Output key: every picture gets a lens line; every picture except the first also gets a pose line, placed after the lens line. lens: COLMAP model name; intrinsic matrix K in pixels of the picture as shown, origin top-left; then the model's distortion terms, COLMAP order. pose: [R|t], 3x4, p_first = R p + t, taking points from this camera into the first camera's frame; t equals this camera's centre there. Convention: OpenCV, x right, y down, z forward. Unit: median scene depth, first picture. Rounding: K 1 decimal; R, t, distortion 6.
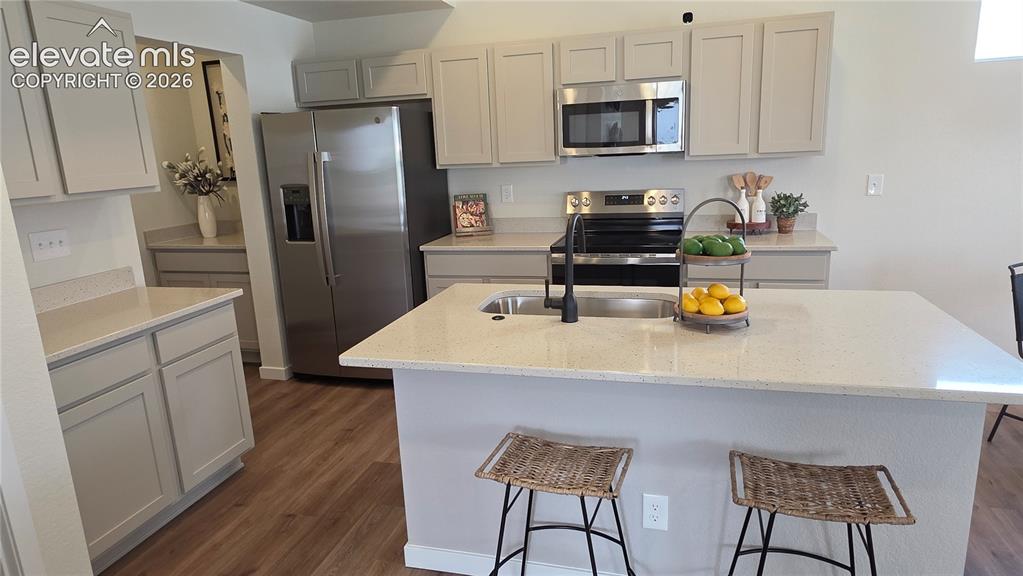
lens RADIAL K [[621.9, 0, 508.0], [0, 621.9, 288.9], [0, 0, 1]] dist [0.009748, -0.003849]
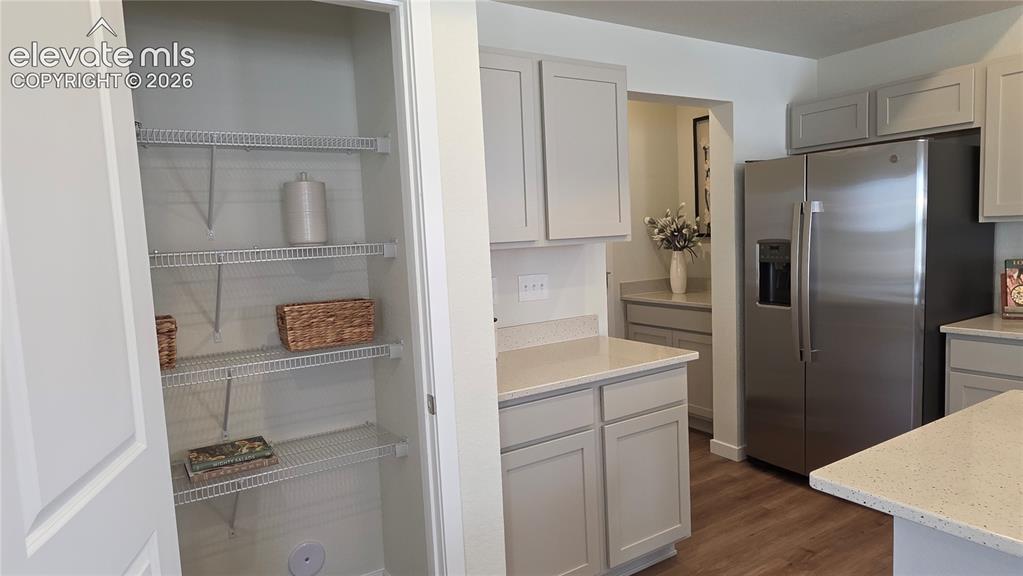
lens RADIAL K [[621.9, 0, 508.0], [0, 621.9, 288.9], [0, 0, 1]] dist [0.009748, -0.003849]
pose [[0.744524, 0.069964, -0.663919, -0.036955], [-0.136967, 0.989346, -0.049338, -0.006052], [0.653394, 0.127668, 0.746175, 0.117054]]
